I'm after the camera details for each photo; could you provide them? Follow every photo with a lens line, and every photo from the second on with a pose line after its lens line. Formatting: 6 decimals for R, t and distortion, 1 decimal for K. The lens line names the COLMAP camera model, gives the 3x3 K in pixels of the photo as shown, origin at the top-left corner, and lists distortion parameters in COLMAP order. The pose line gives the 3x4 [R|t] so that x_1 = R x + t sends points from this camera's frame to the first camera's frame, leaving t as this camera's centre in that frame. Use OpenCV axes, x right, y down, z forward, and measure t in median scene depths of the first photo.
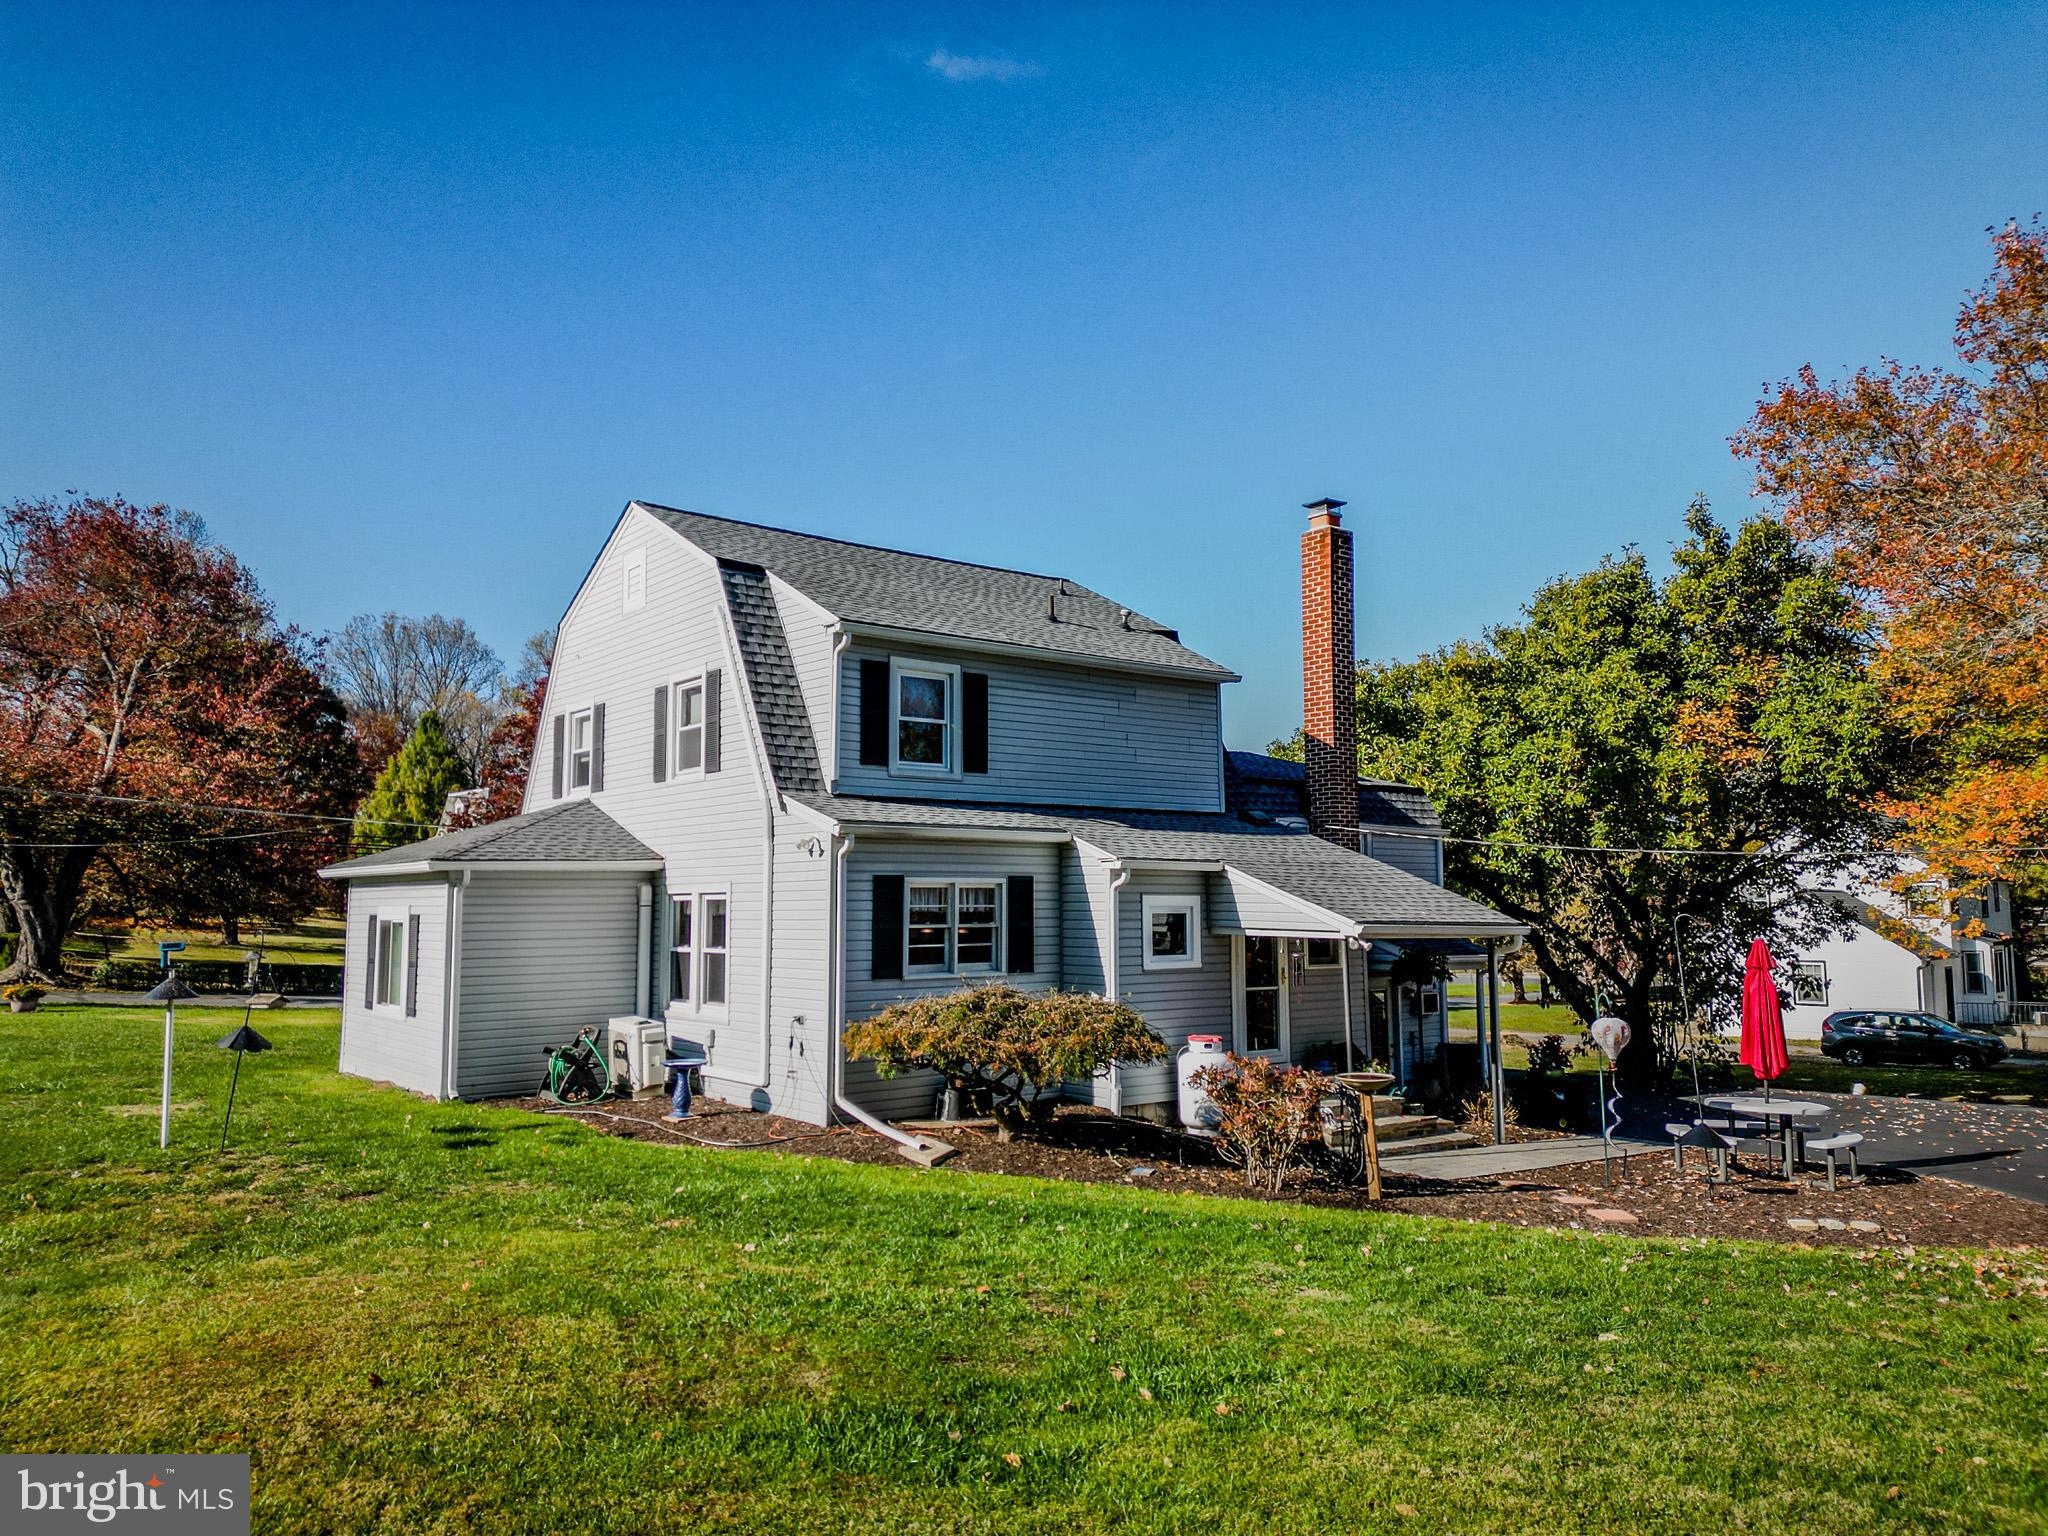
lens RADIAL K [[1420.2, 0, 1024.0], [0, 1420.2, 768.0], [0, 0, 1]] dist [0.079192, -0.095103]
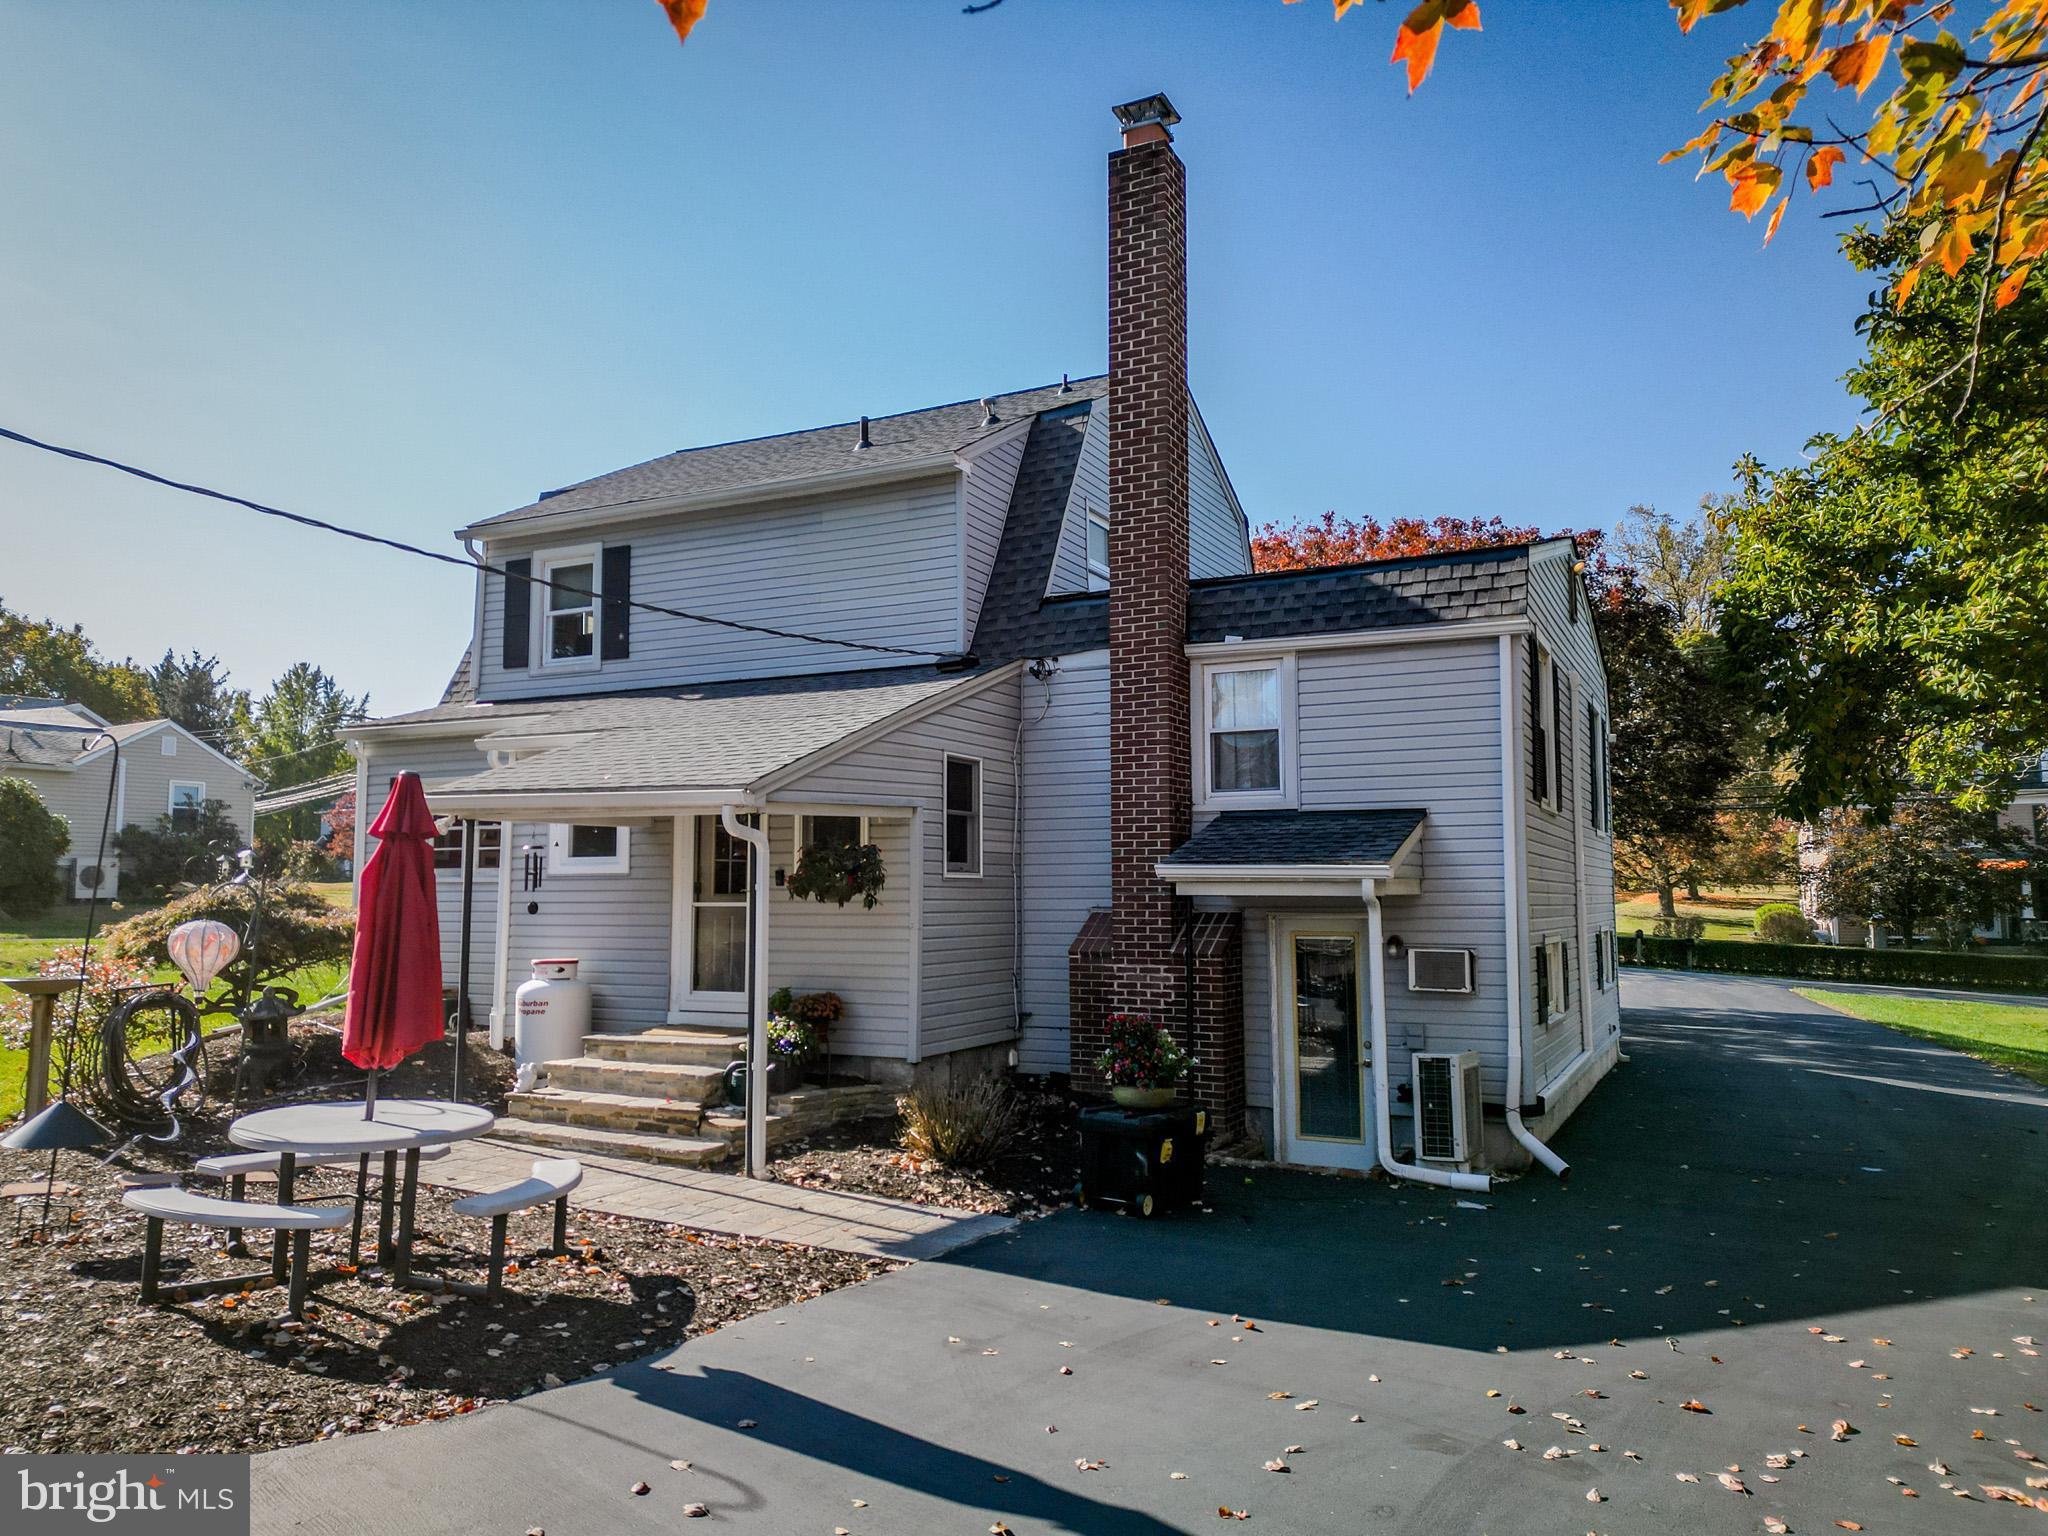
lens RADIAL K [[1420.2, 0, 1024.0], [0, 1420.2, 768.0], [0, 0, 1]] dist [0.079192, -0.095103]
pose [[0.456328, -0.085185, -0.885725, 0.856419], [0.086942, 0.994913, -0.050894, 0.137003], [0.885554, -0.053782, 0.461413, 0.814004]]
